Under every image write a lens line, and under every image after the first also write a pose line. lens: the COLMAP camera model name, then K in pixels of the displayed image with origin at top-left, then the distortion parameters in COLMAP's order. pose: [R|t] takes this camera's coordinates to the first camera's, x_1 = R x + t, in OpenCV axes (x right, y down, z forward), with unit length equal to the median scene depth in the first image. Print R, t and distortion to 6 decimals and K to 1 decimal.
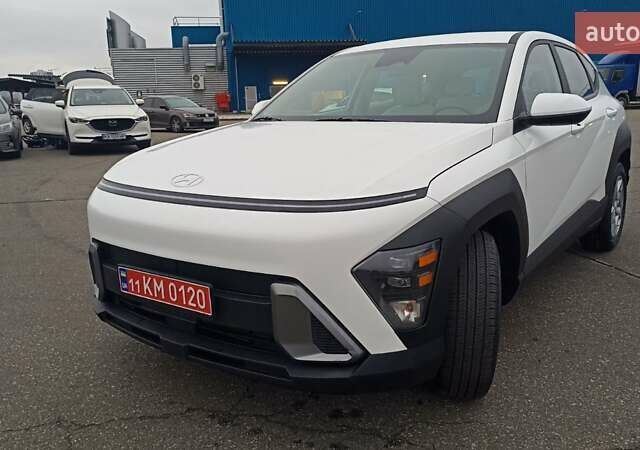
lens RADIAL K [[588.5, 0, 320.0], [0, 588.5, 225.0], [0, 0, 1]] dist [0.050754, -0.055182]
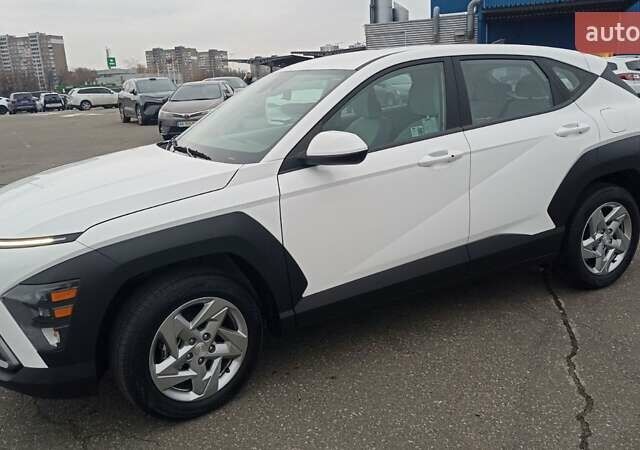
lens RADIAL K [[588.5, 0, 320.0], [0, 588.5, 225.0], [0, 0, 1]] dist [0.050754, -0.055182]
pose [[0.897488, 0.083313, -0.433098, 0.900331], [-0.059552, 0.995895, 0.068169, -0.151479], [0.437000, -0.035390, 0.898765, 0.136118]]
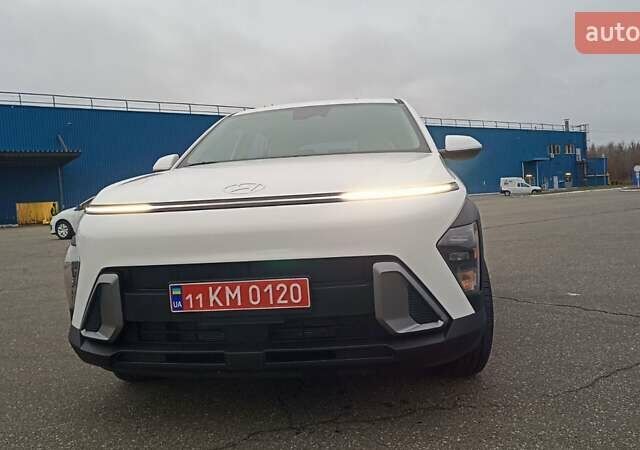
lens RADIAL K [[588.5, 0, 320.0], [0, 588.5, 225.0], [0, 0, 1]] dist [0.050754, -0.055182]
pose [[0.885255, -0.044868, 0.462937, -0.522940], [0.131511, 0.978866, -0.156611, 0.145666], [-0.446127, 0.199522, 0.872446, 0.063069]]
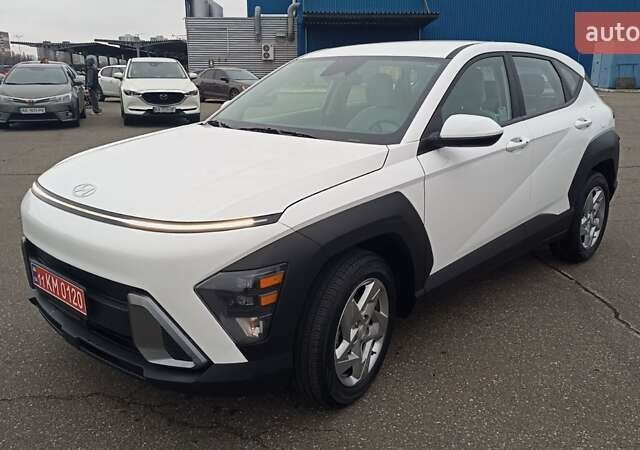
lens RADIAL K [[588.5, 0, 320.0], [0, 588.5, 225.0], [0, 0, 1]] dist [0.050754, -0.055182]
pose [[0.990993, 0.061239, -0.119089, 0.312200], [-0.055378, 0.997115, 0.051918, -0.083329], [0.121924, -0.044856, 0.991525, -0.043751]]
